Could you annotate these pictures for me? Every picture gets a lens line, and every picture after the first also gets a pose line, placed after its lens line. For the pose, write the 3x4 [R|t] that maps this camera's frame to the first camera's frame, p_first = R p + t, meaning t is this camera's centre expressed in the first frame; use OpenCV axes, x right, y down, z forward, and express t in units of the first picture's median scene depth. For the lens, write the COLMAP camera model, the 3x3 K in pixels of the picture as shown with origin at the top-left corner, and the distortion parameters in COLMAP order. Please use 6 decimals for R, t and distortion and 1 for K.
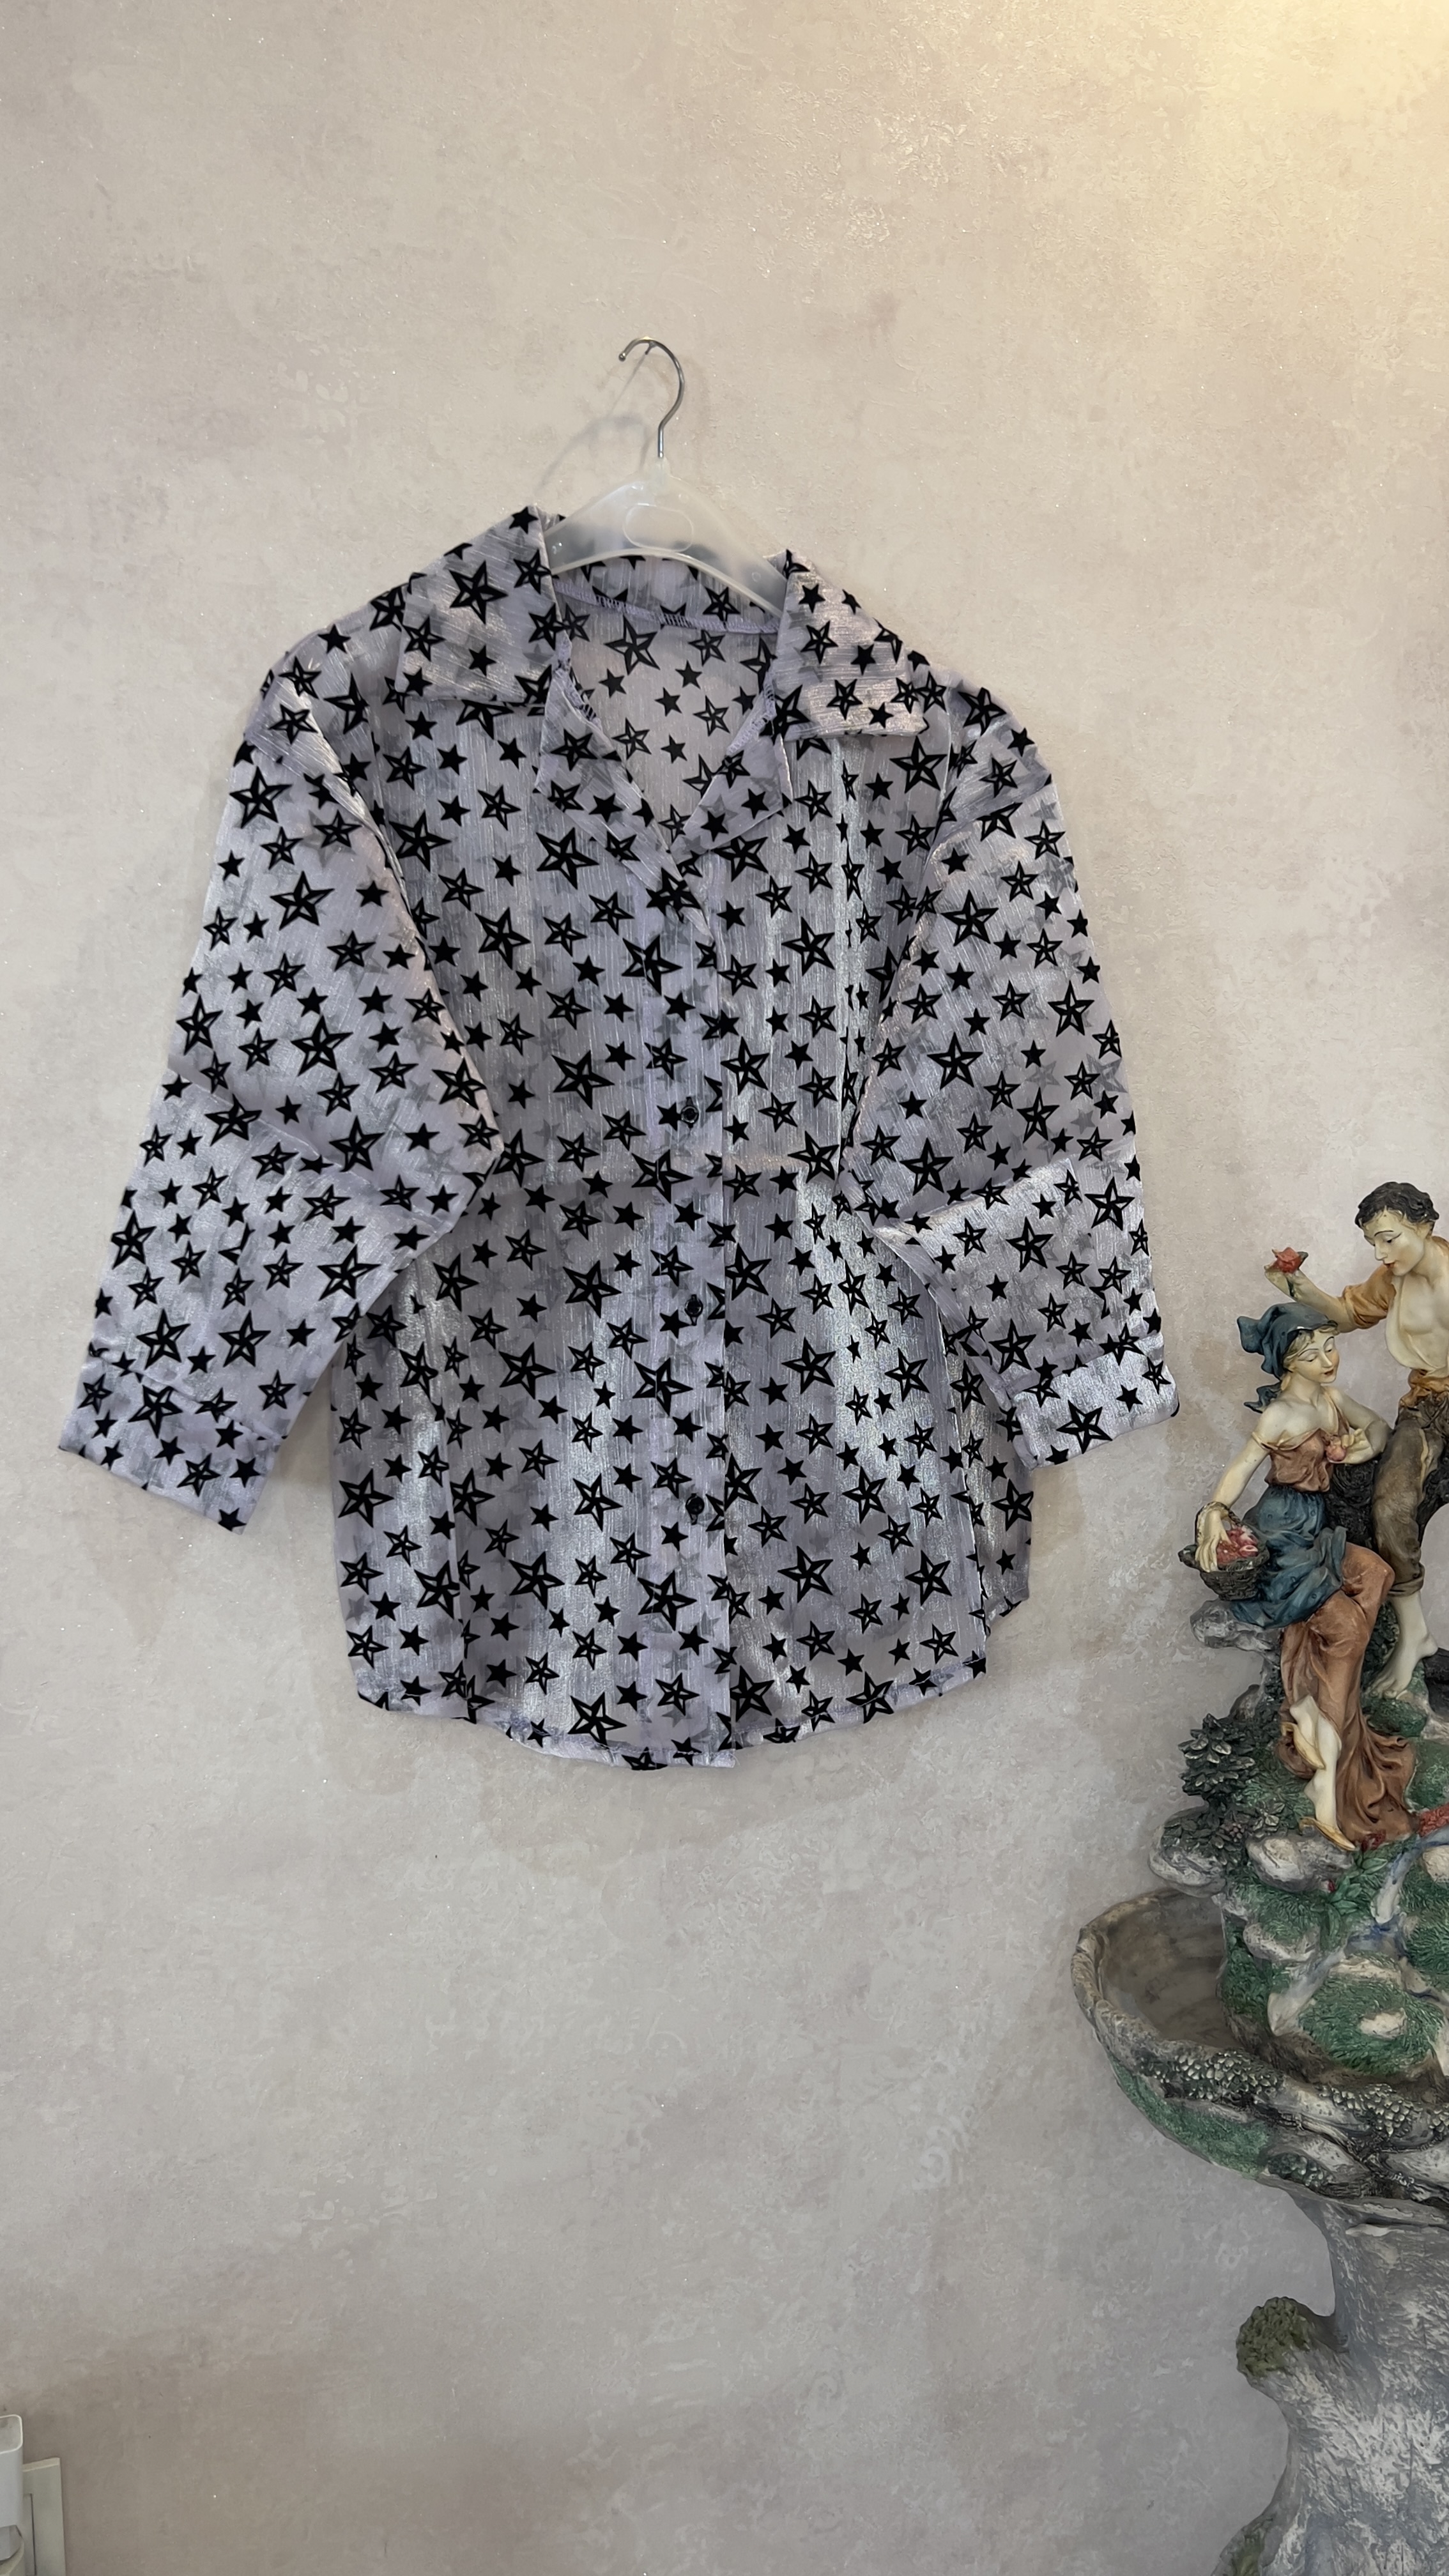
lens RADIAL K [[1972.2, 0, 719.3], [0, 1972.2, 1294.4], [0, 0, 1]] dist [0.021057, -0.042232]
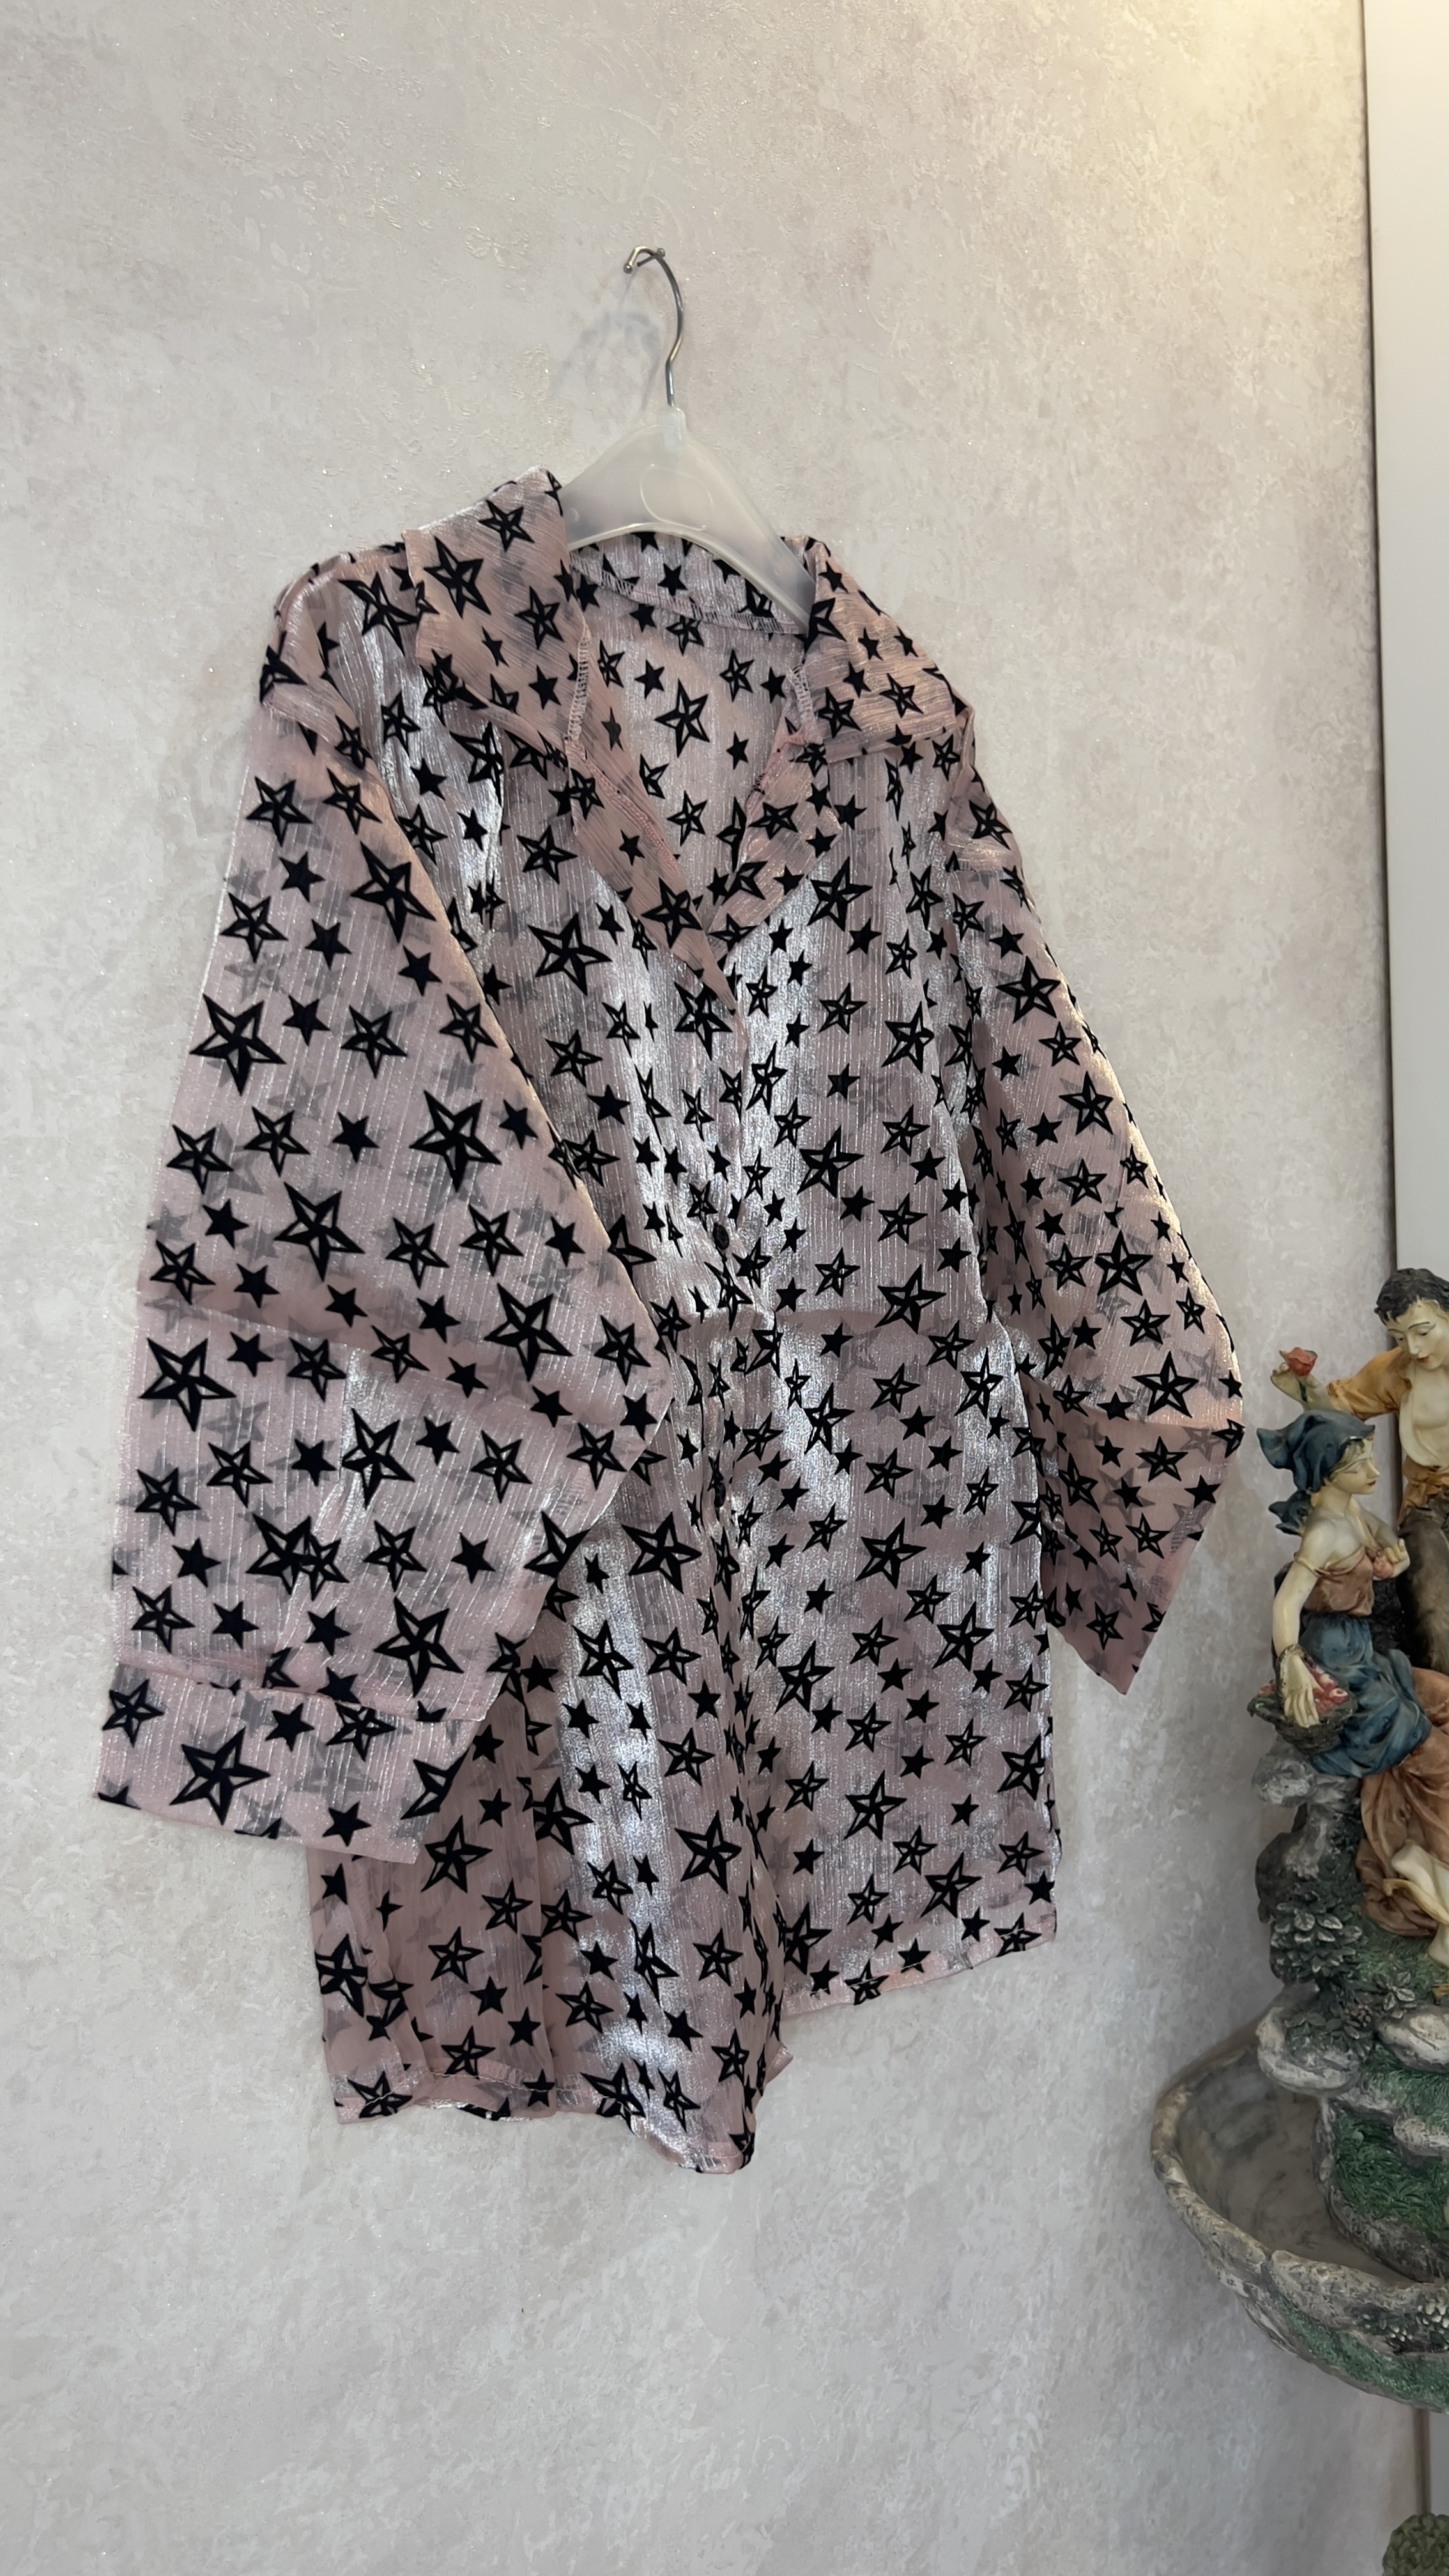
lens RADIAL K [[1972.2, 0, 716.2], [0, 1972.2, 1293.3], [0, 0, 1]] dist [0.021057, -0.042232]
pose [[0.910690, -0.083358, 0.404594, -0.345892], [0.093526, 0.995602, -0.005393, -0.074459], [-0.402365, 0.042751, 0.914481, 0.305382]]
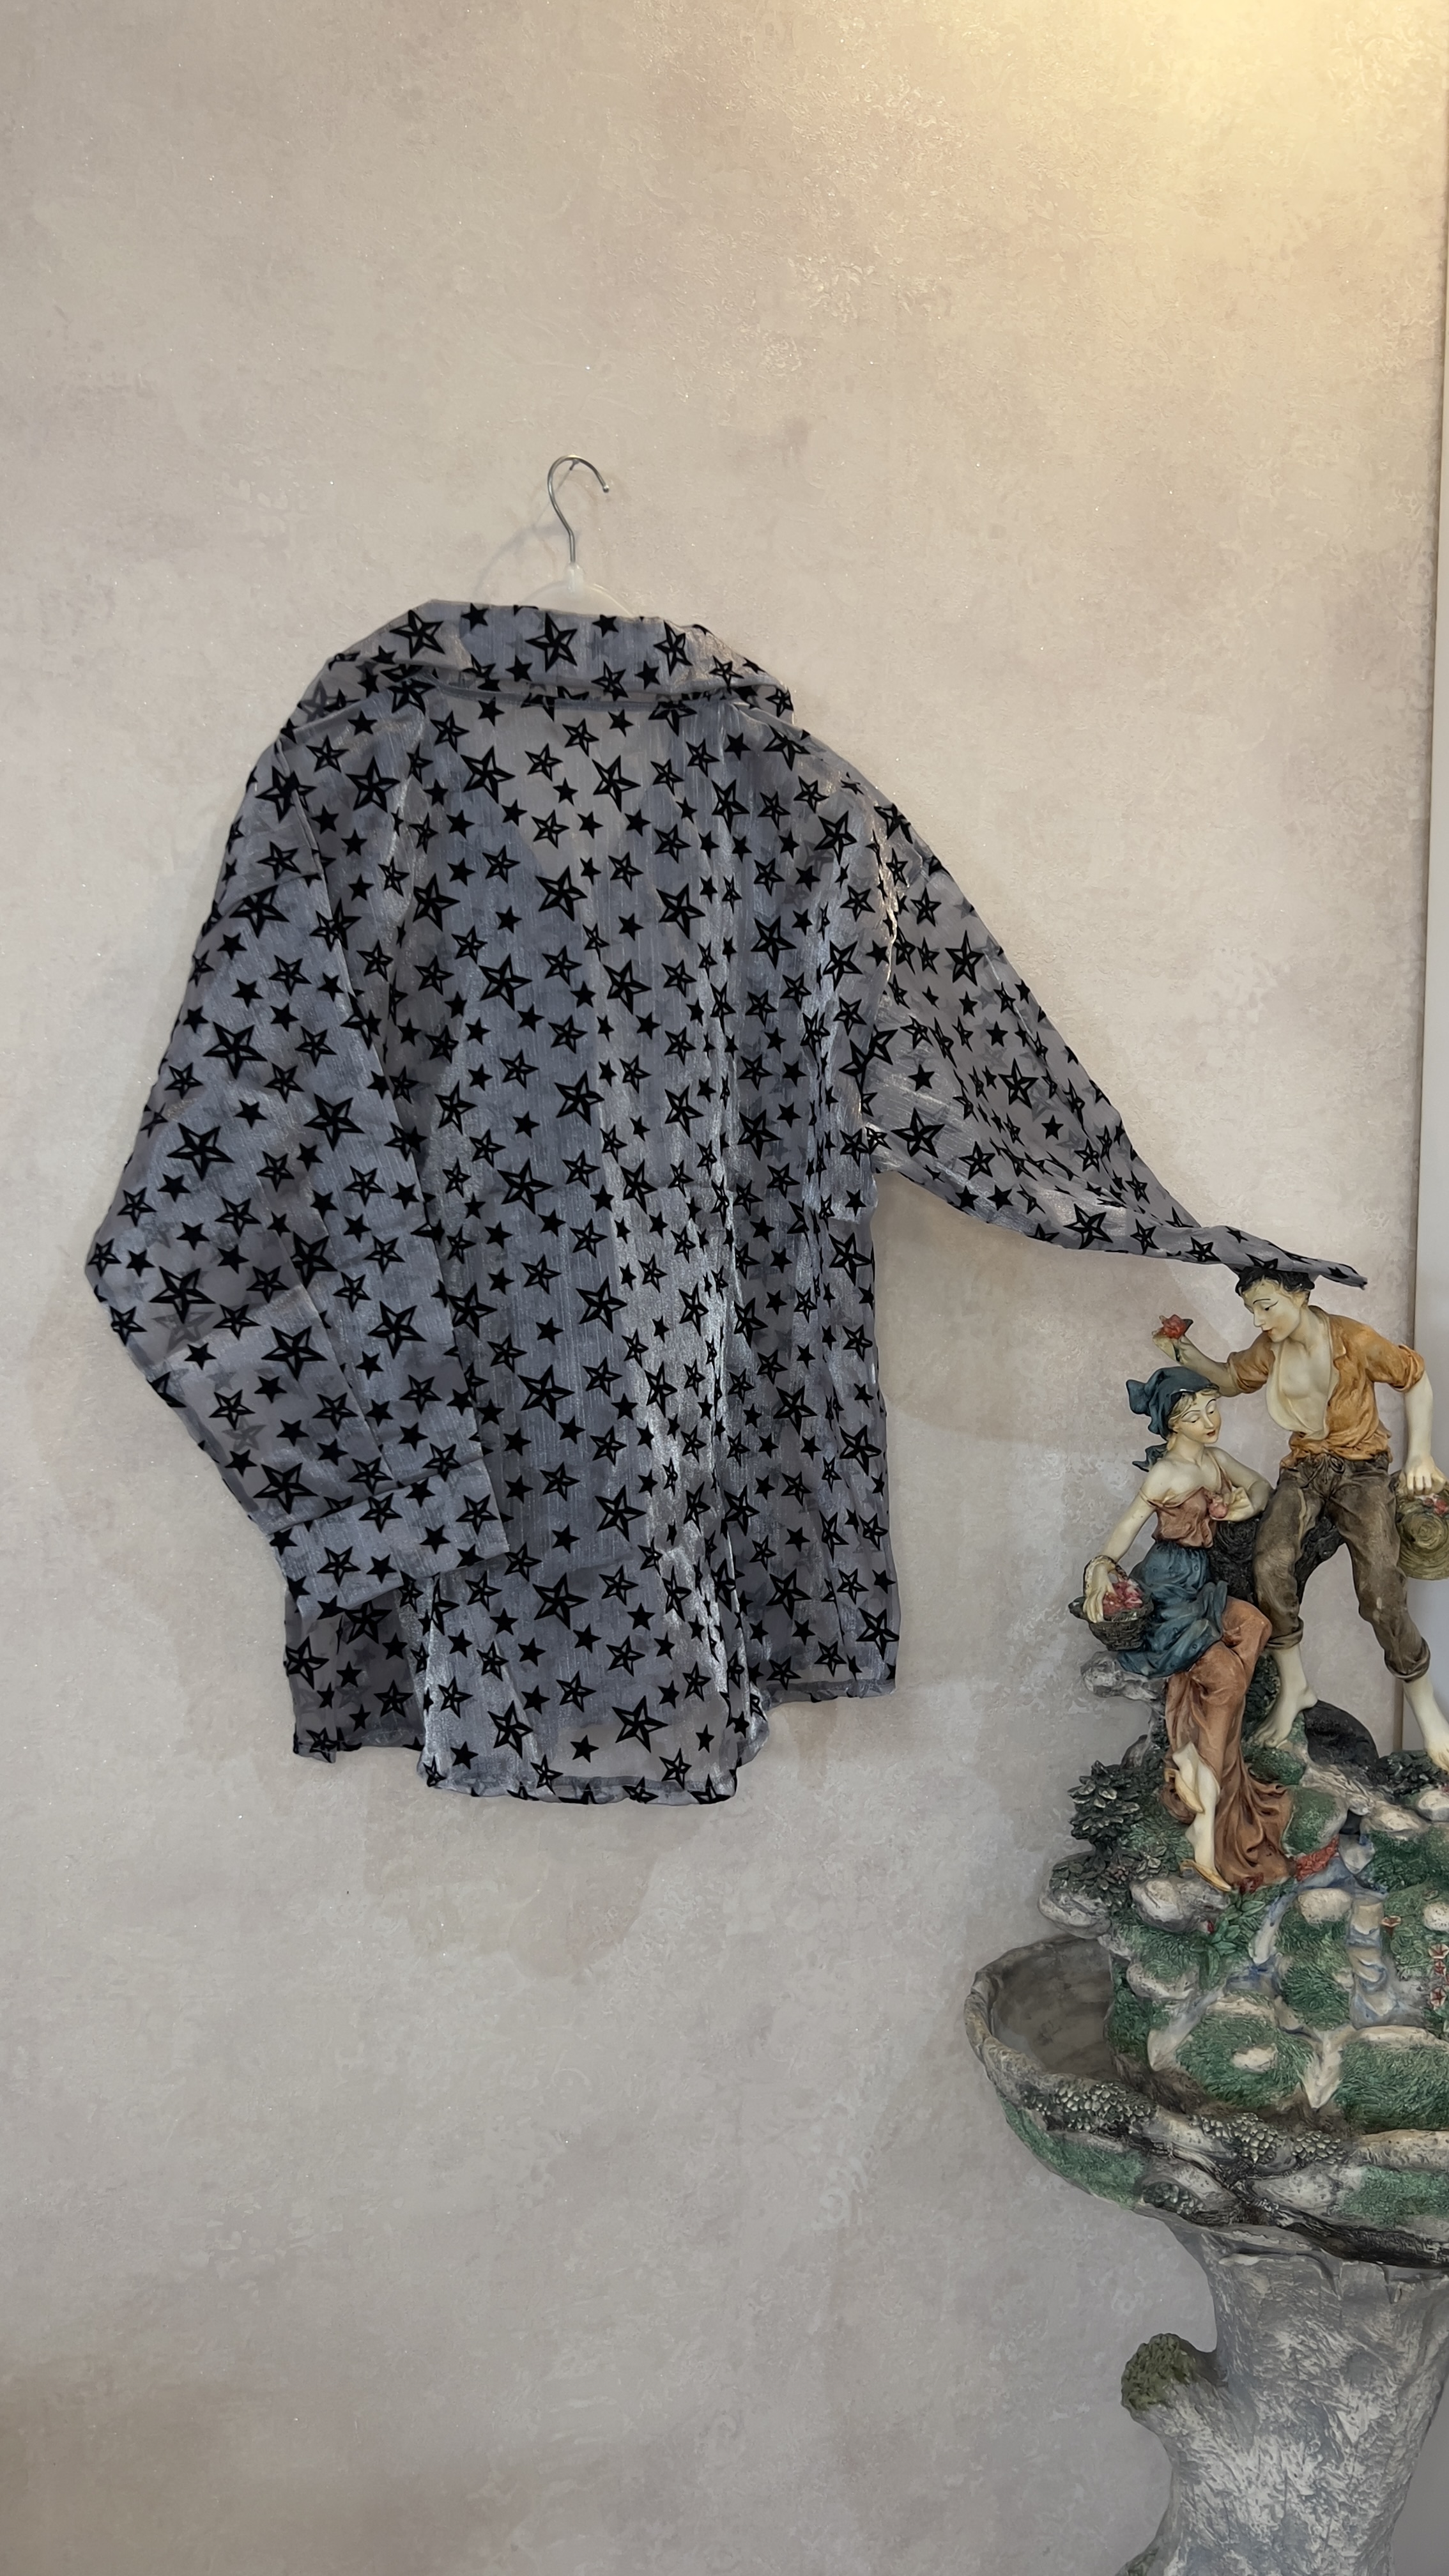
lens RADIAL K [[1972.2, 0, 721.8], [0, 1972.2, 1296.4], [0, 0, 1]] dist [0.021057, -0.042232]
pose [[0.999784, 0.011967, 0.016999, 0.031552], [-0.011224, 0.999005, -0.043158, 0.015949], [-0.017498, 0.042958, 0.998924, -0.050096]]
